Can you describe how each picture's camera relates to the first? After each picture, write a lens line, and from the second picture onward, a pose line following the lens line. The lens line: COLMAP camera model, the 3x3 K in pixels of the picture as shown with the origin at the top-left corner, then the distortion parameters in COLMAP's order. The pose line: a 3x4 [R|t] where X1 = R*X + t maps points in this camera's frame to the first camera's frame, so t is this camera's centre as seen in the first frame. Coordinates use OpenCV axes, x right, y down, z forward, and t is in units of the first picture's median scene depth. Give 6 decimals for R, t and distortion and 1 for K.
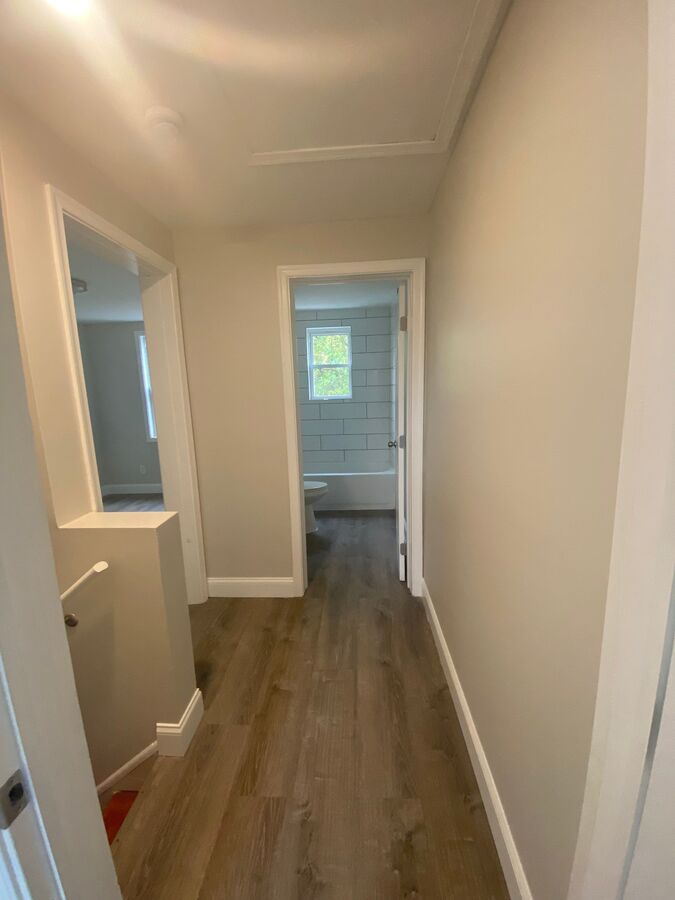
lens RADIAL K [[365.2, 0, 338.6], [0, 365.2, 455.0], [0, 0, 1]] dist [-0.001004, -0.005310]
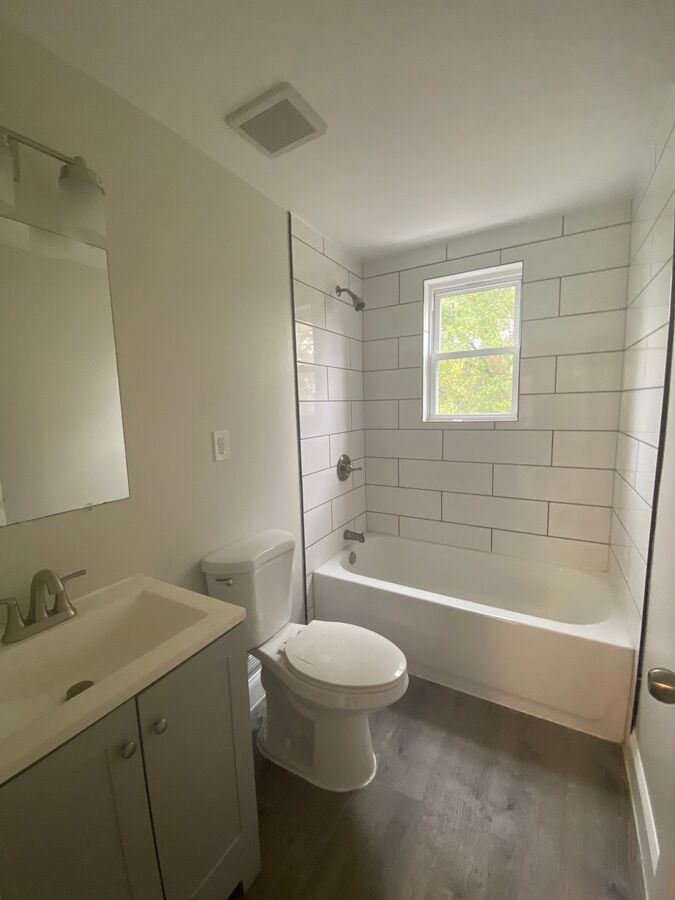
lens RADIAL K [[365.2, 0, 333.9], [0, 365.2, 449.4], [0, 0, 1]] dist [-0.001004, -0.005310]
pose [[0.891471, 0.065524, -0.448314, 0.040671], [-0.082943, 0.996367, -0.019308, -0.092194], [0.445421, 0.054397, 0.893667, 0.490824]]
